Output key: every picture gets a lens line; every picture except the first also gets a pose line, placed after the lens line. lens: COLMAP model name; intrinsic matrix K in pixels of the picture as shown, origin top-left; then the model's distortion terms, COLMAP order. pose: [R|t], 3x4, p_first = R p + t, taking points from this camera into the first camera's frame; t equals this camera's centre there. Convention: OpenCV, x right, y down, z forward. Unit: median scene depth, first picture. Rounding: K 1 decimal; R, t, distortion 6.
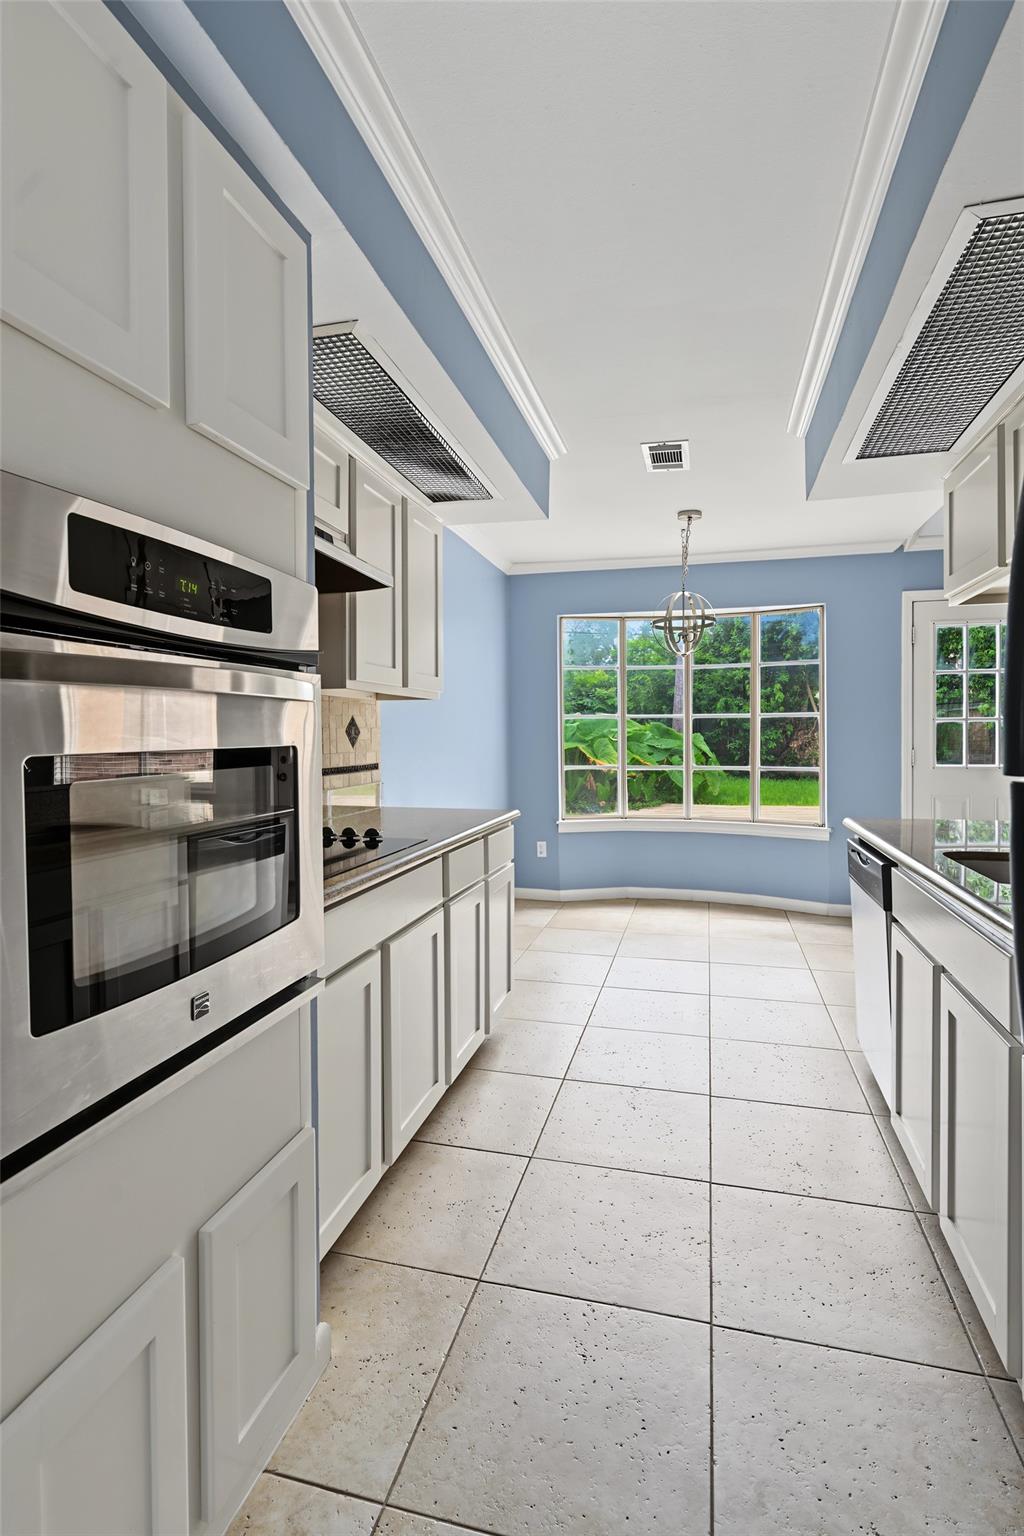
lens RADIAL K [[732.2, 0, 517.4], [0, 732.2, 743.5], [0, 0, 1]] dist [-0.000792, -0.000319]
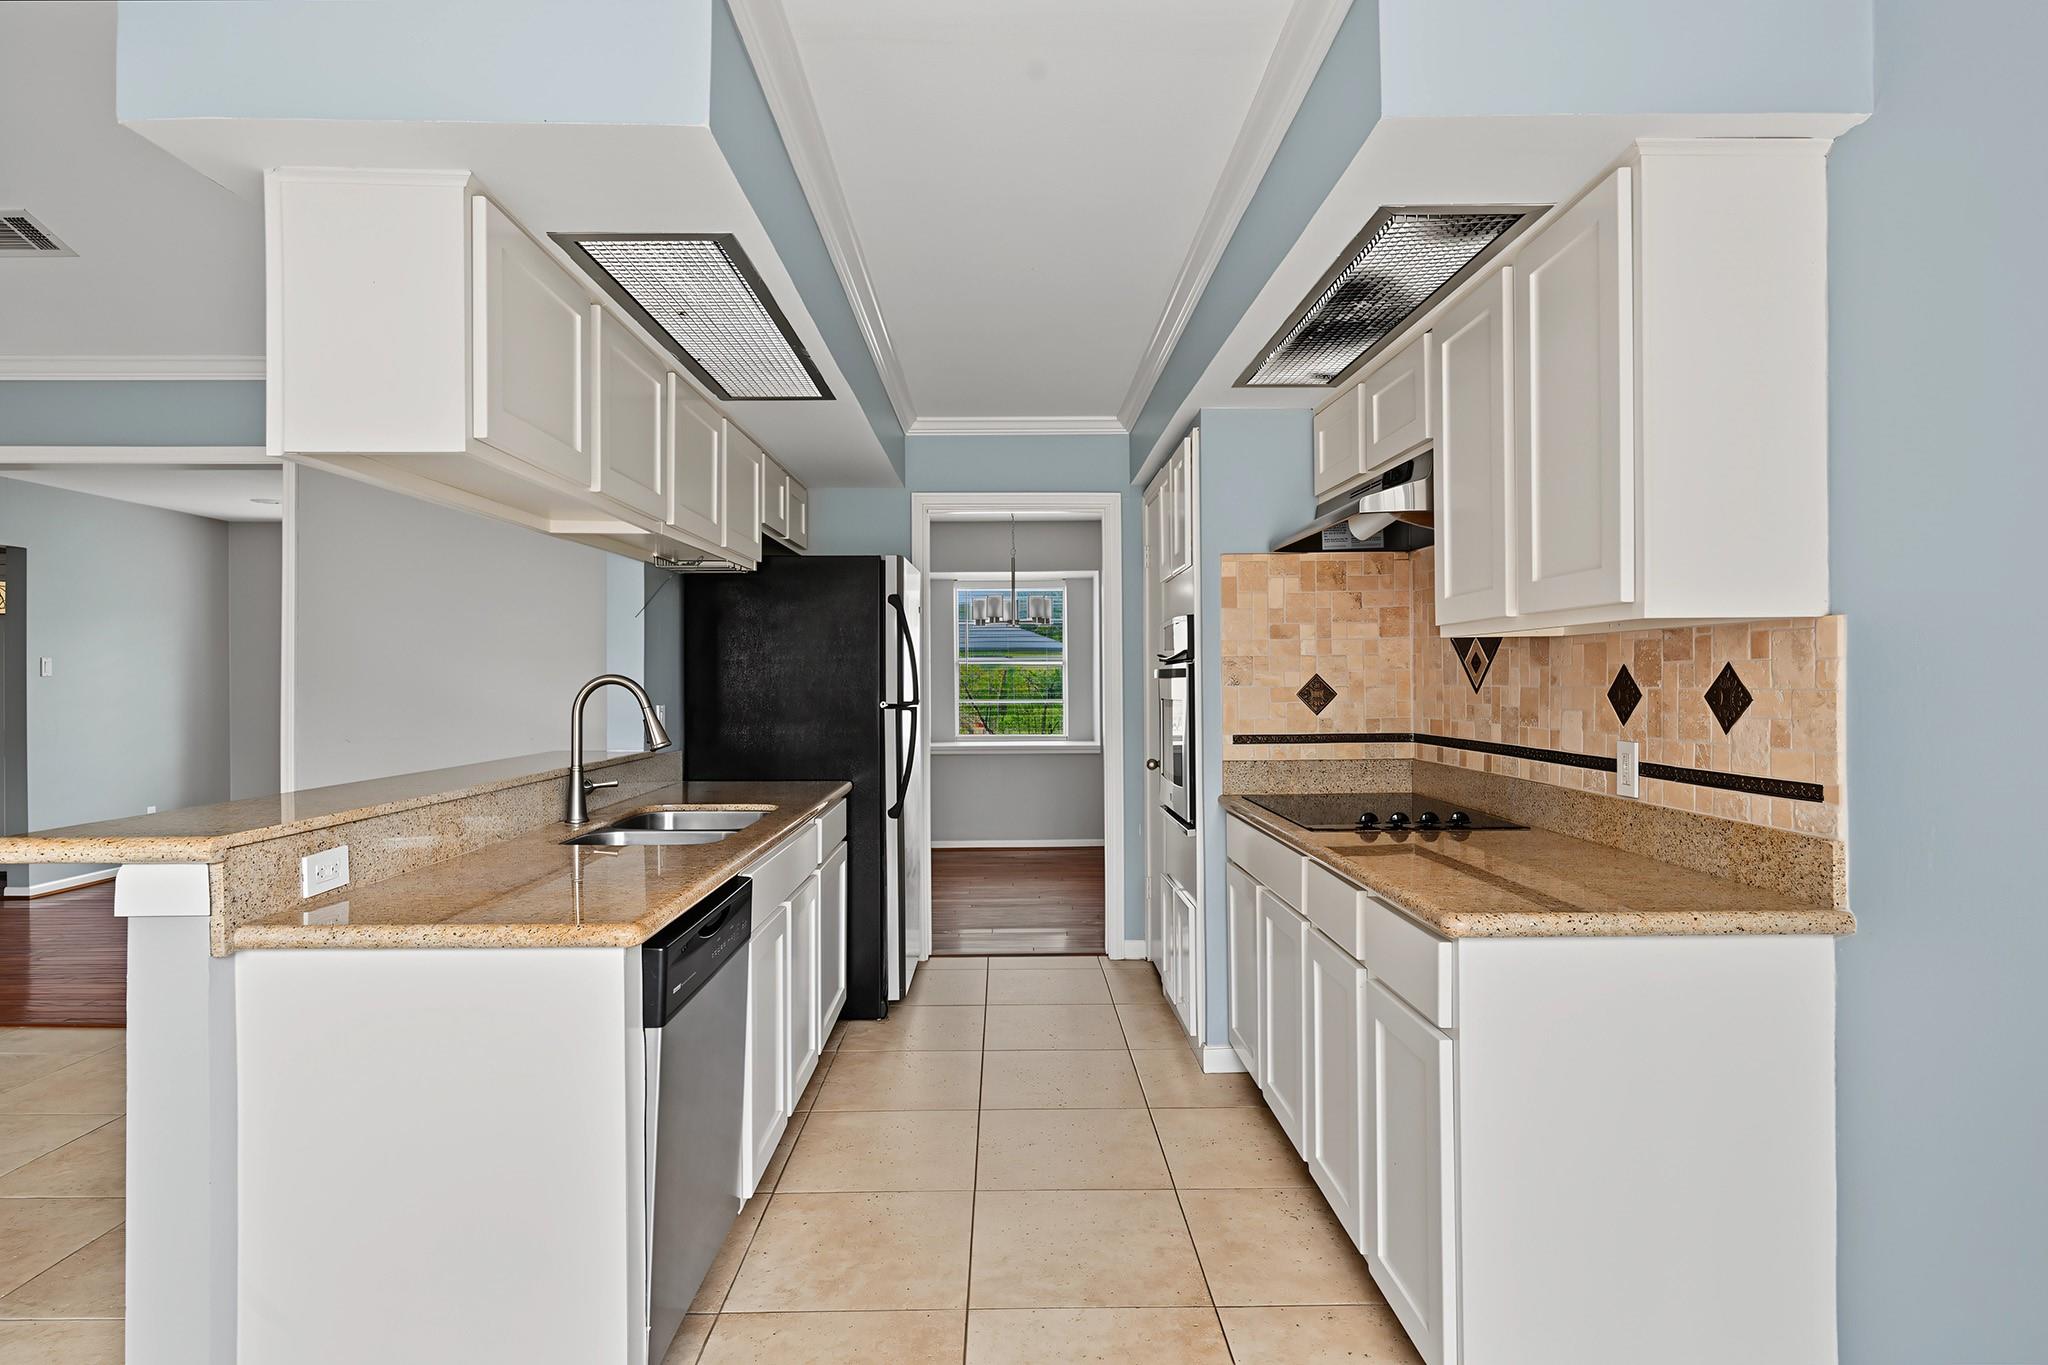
lens RADIAL K [[1064.5, 0, 1024.0], [0, 1064.5, 682.5], [0, 0, 1]] dist [-0.003455, -0.001160]
pose [[-0.964317, 0.015366, -0.264303, 0.247416], [0.011168, 0.999787, 0.017379, -0.027113], [0.264513, 0.013807, -0.964283, 1.025167]]
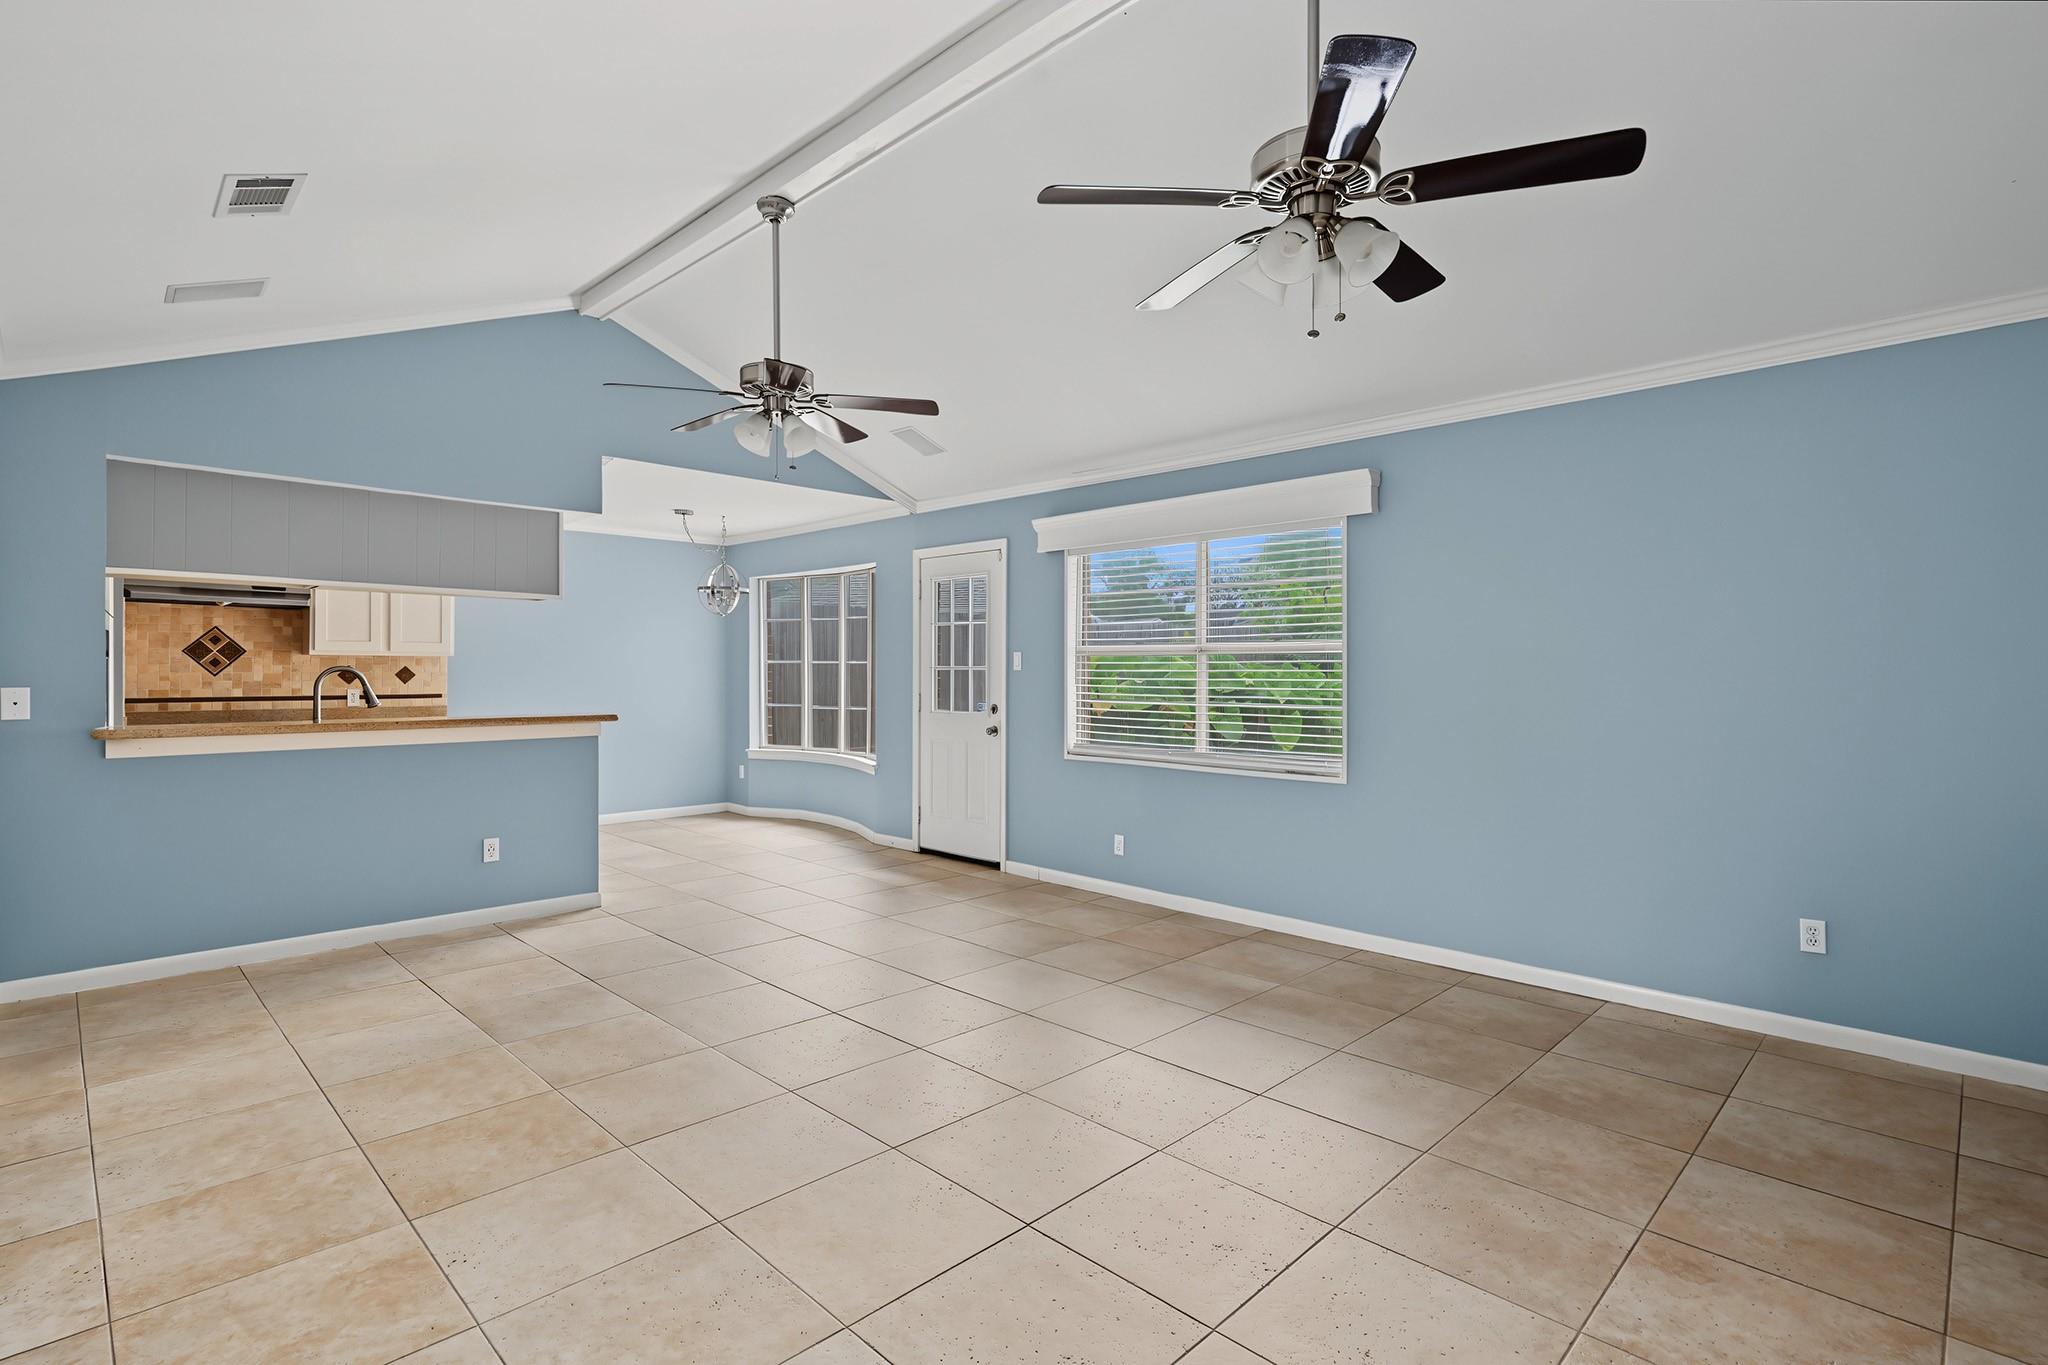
lens RADIAL K [[976.3, 0, 1018.9], [0, 976.3, 671.0], [0, 0, 1]] dist [-0.000792, -0.000319]
pose [[0.863003, 0.013128, -0.505027, 1.506709], [-0.017810, 0.999832, -0.004443, -0.026883], [0.504884, 0.012828, 0.863092, -0.189574]]
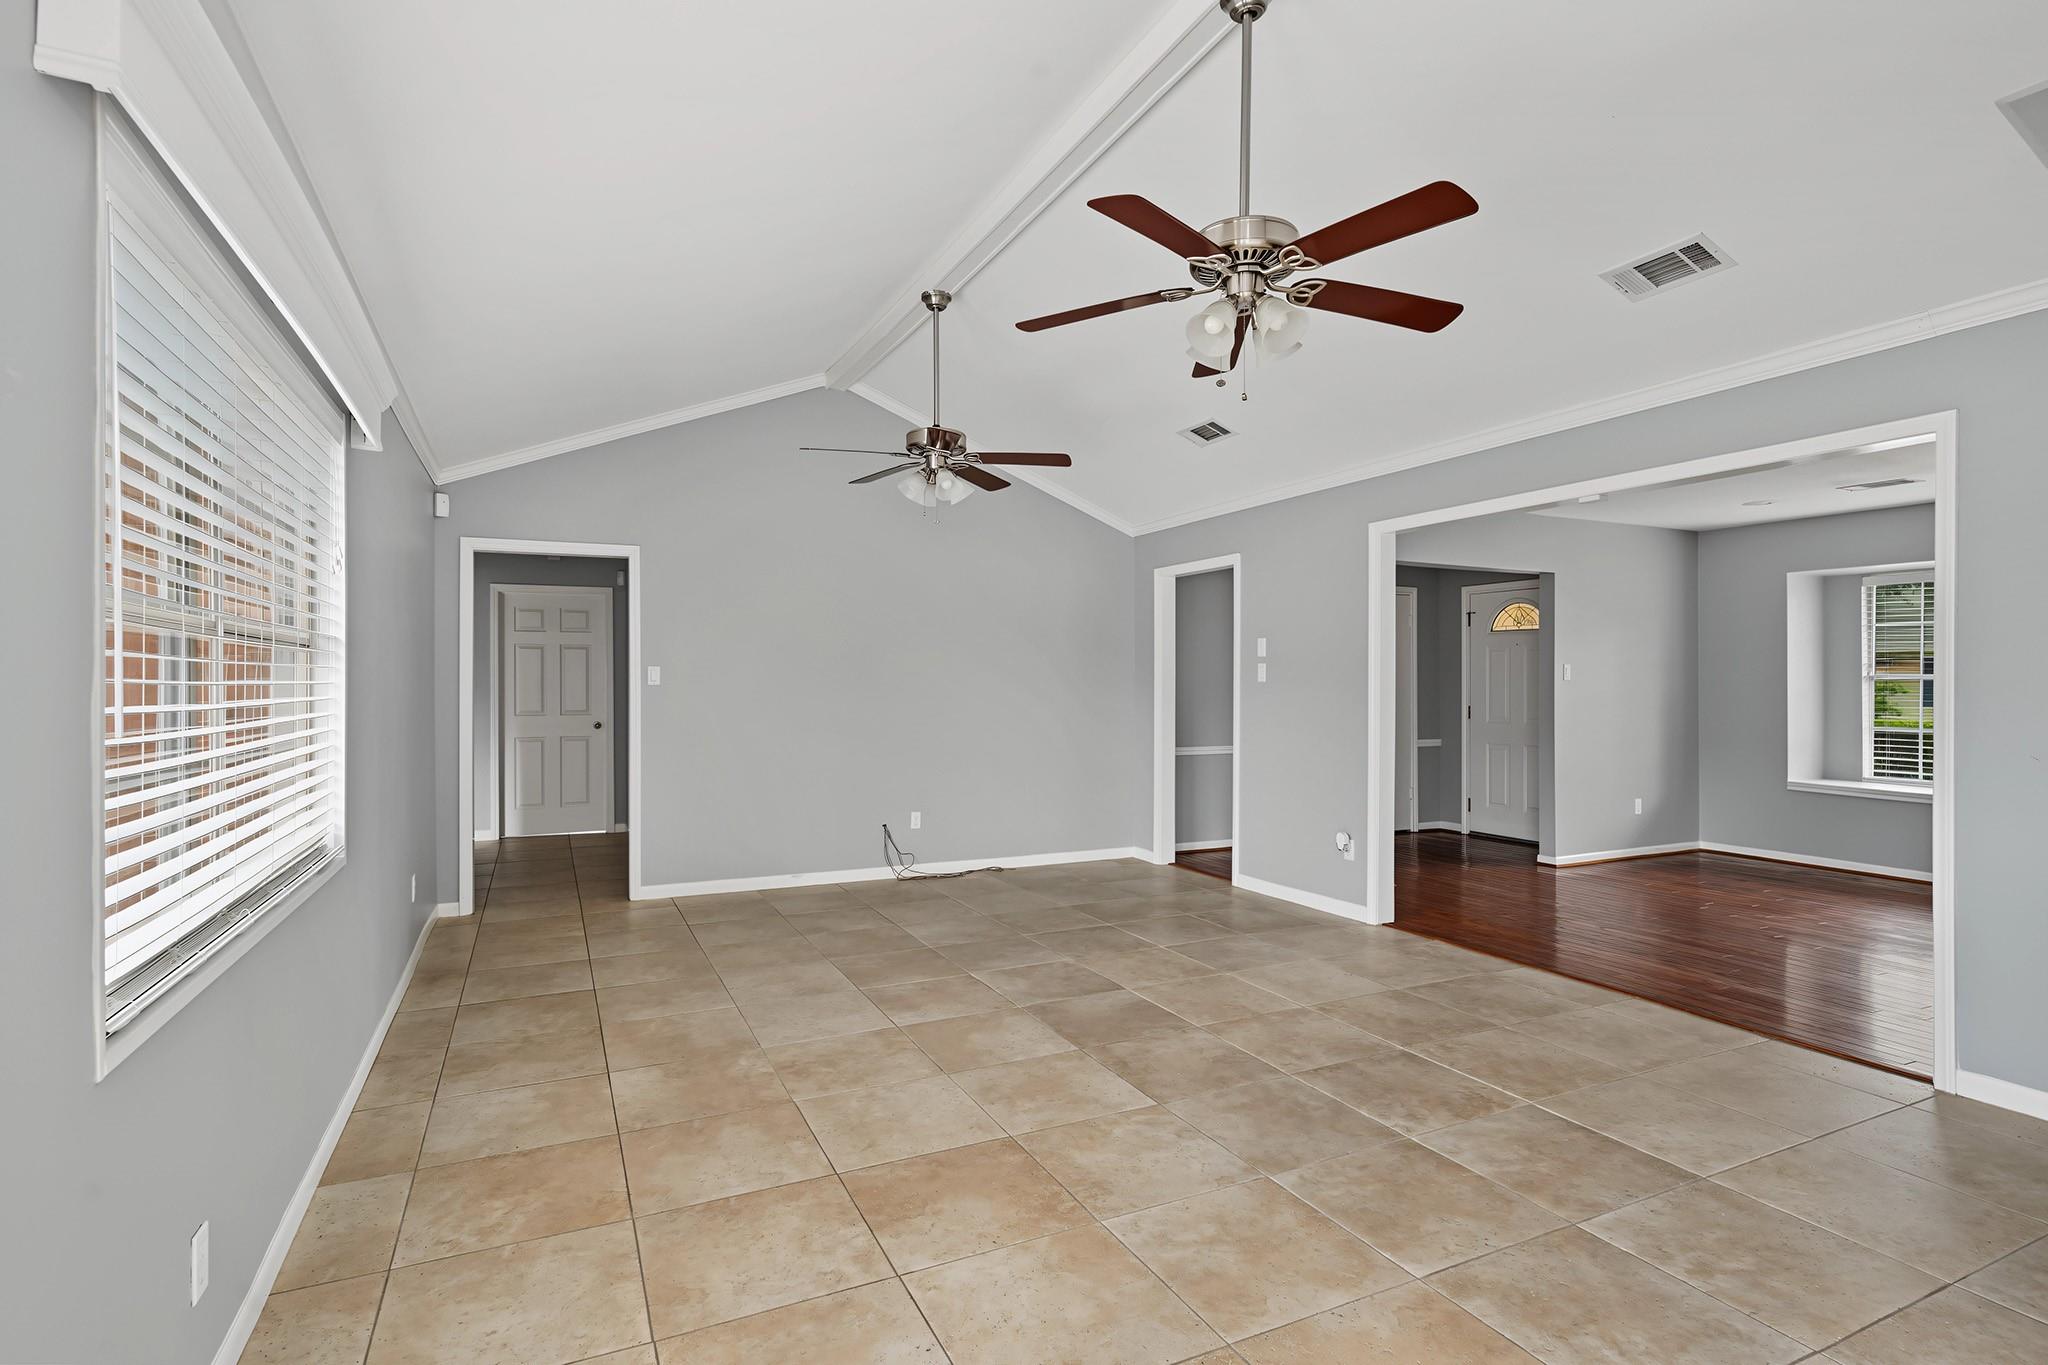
lens RADIAL K [[996.0, 0, 1011.7], [0, 996.0, 692.8], [0, 0, 1]] dist [-0.003546, -0.000431]
pose [[-0.634677, 0.006064, 0.772754, 0.470350], [0.015812, 0.999862, 0.005141, -0.027438], [-0.772616, 0.015481, -0.634685, 0.981699]]
